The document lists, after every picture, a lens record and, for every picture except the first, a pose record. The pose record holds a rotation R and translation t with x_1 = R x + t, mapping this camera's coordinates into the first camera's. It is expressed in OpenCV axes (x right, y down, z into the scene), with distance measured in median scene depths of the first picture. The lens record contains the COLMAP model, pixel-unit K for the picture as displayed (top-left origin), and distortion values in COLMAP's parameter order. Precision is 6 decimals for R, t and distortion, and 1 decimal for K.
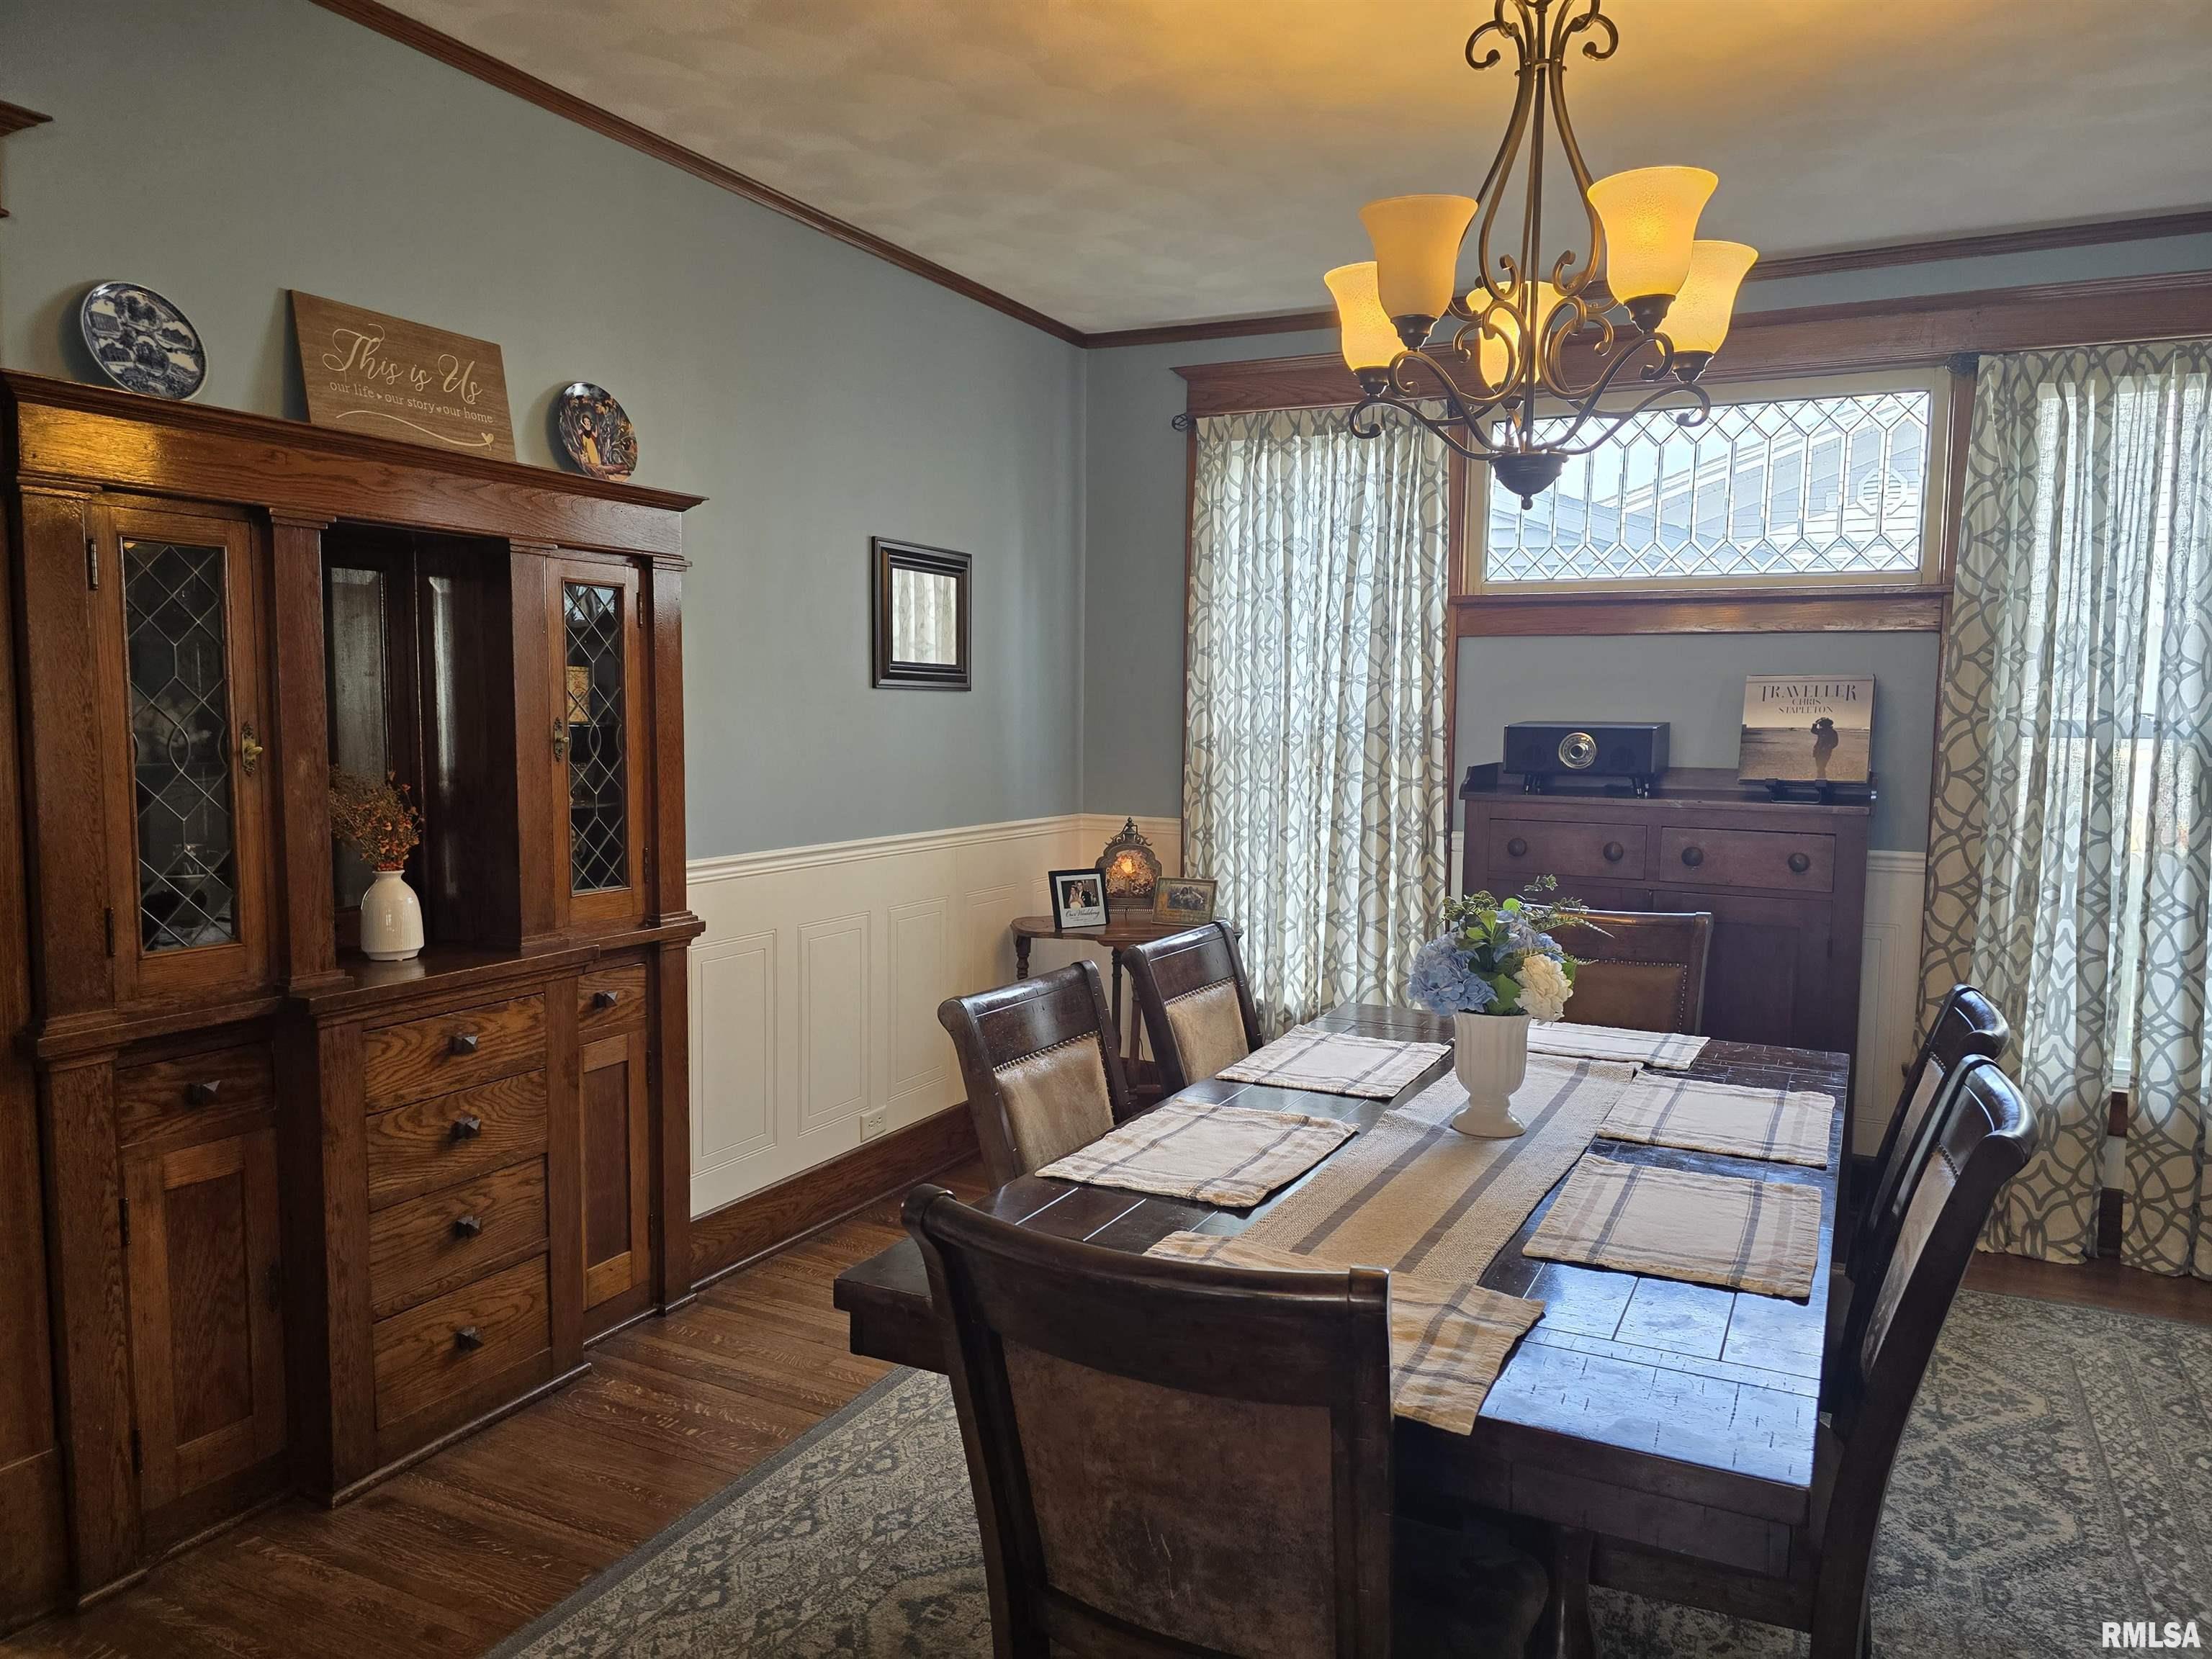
lens RADIAL K [[1477.4, 0, 1110.3], [0, 1477.4, 839.3], [0, 0, 1]] dist [0.074008, -0.076626]
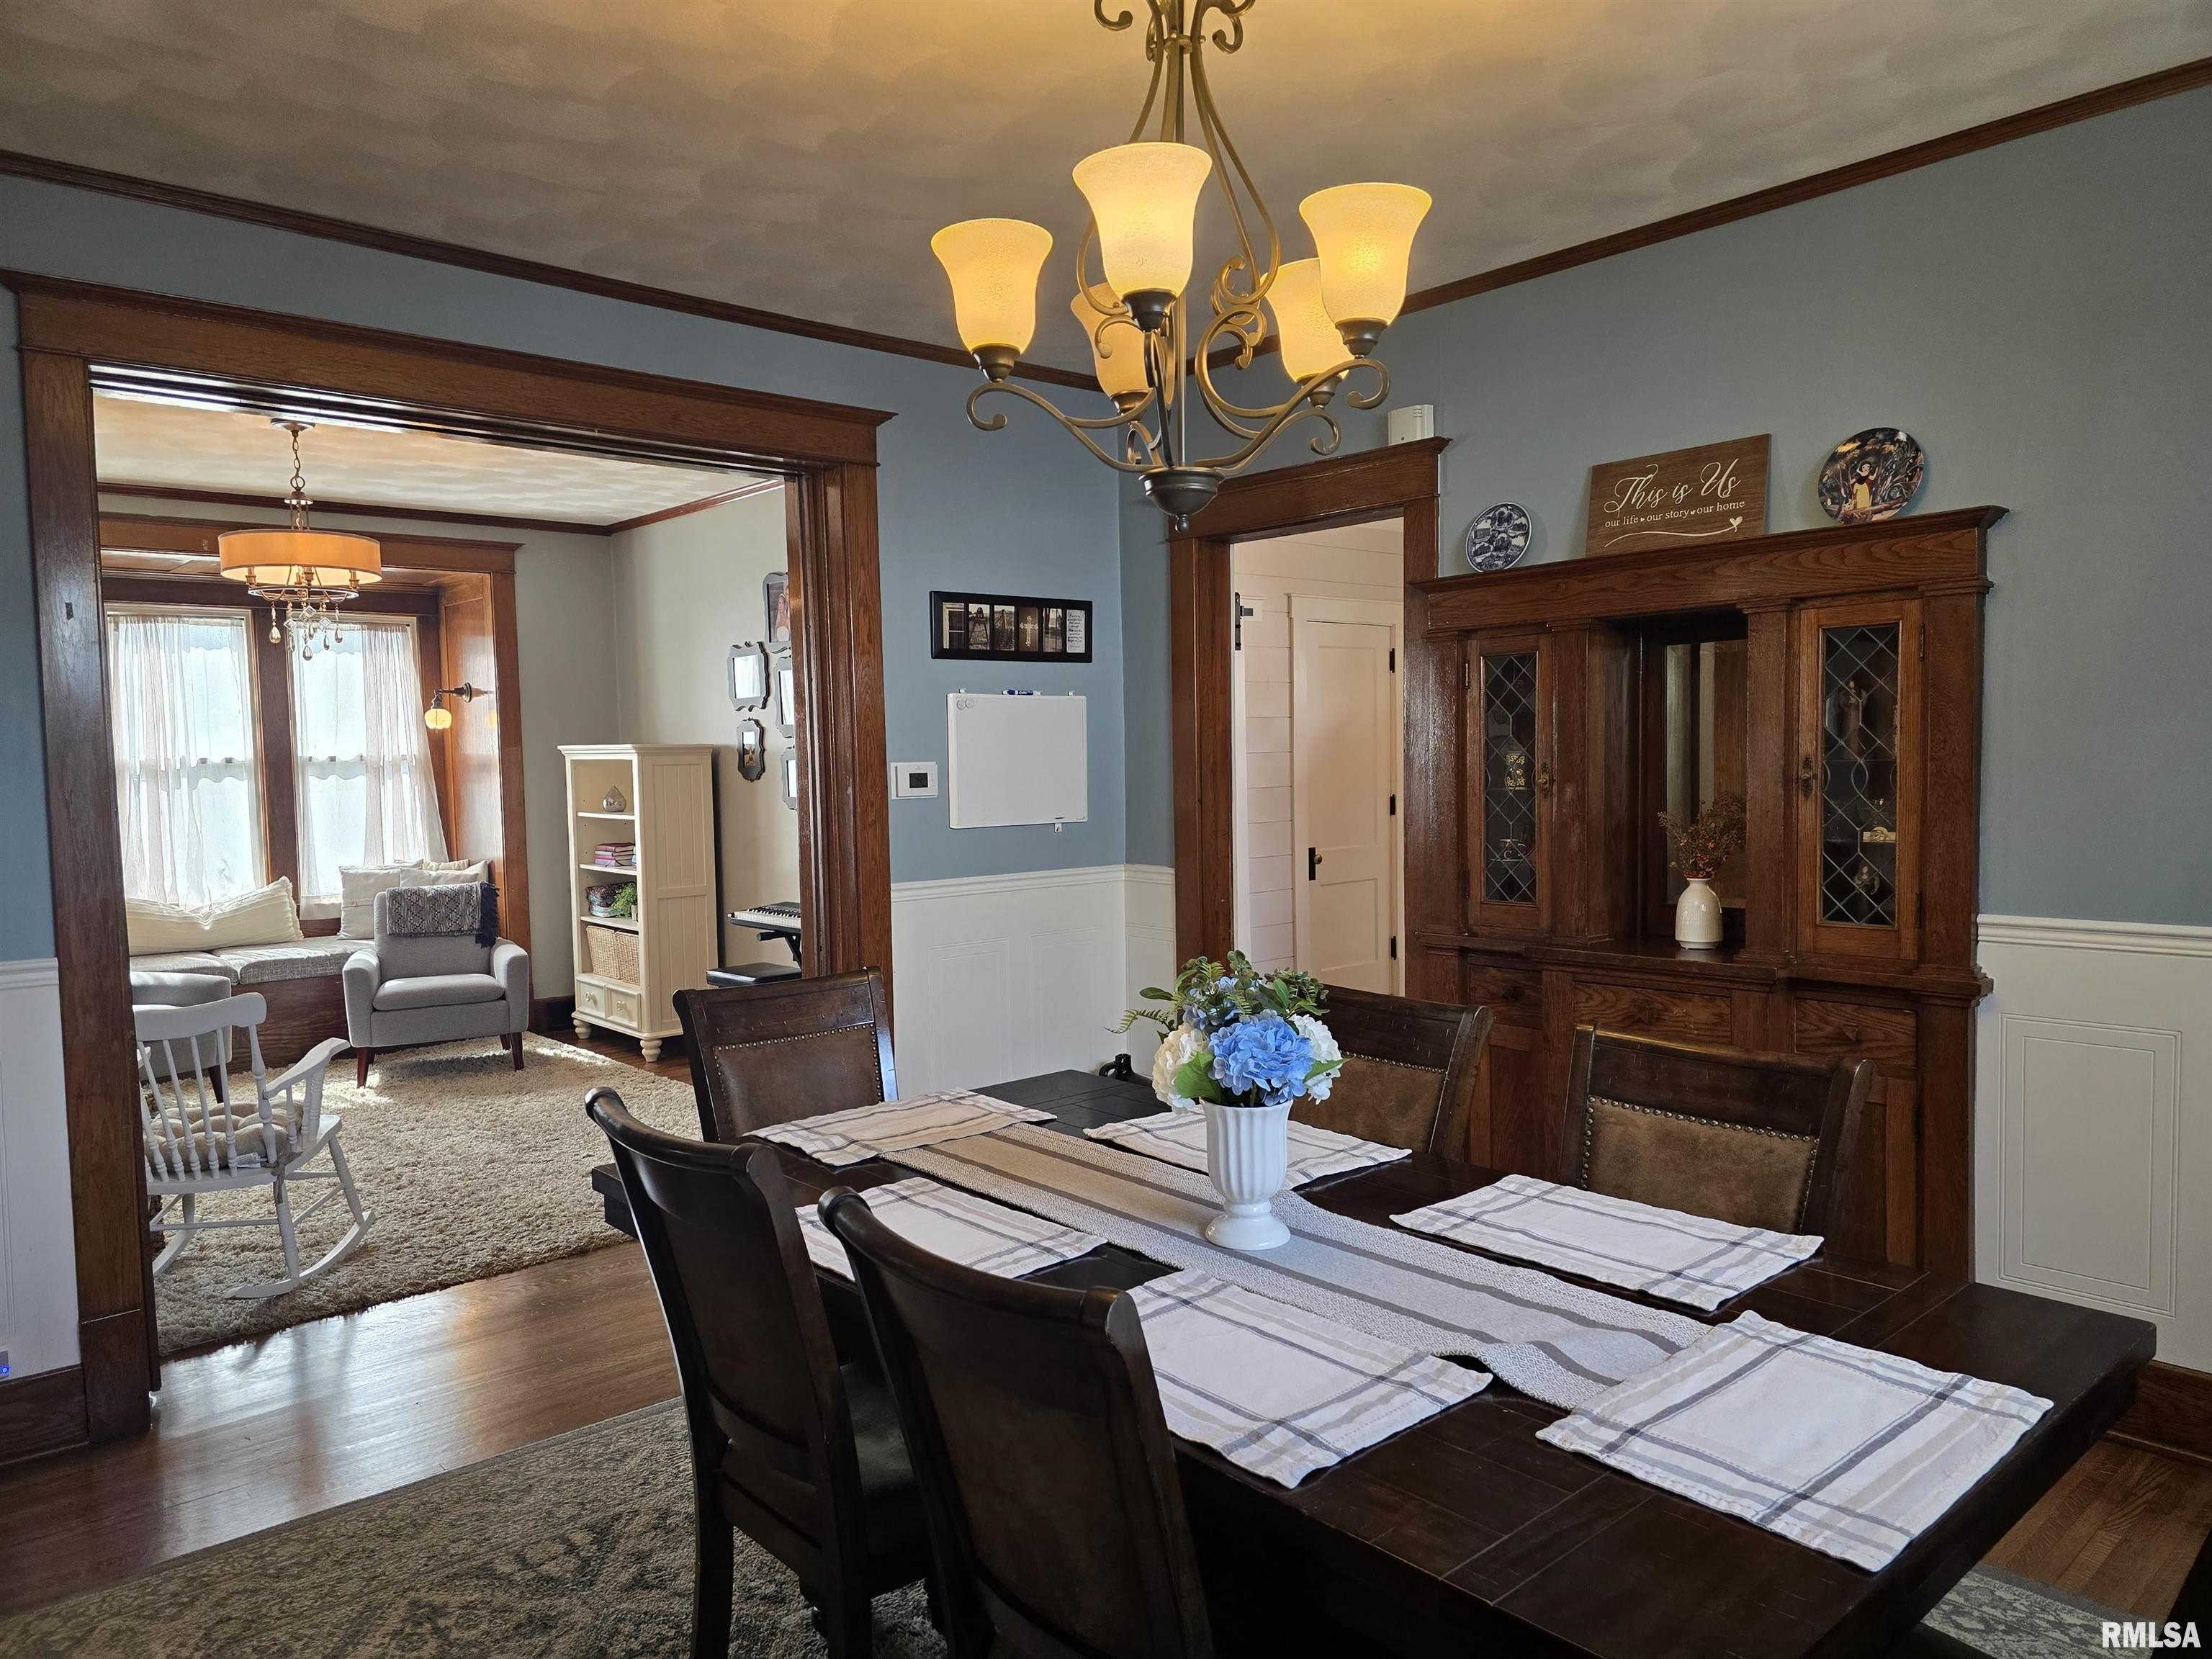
lens RADIAL K [[1477.4, 0, 1101.9], [0, 1477.4, 830.1], [0, 0, 1]] dist [0.074008, -0.076626]
pose [[-0.356807, 0.053647, -0.932636, 0.668107], [-0.057966, 0.995155, 0.079420, -0.069001], [0.932378, 0.082399, -0.351969, 0.738671]]
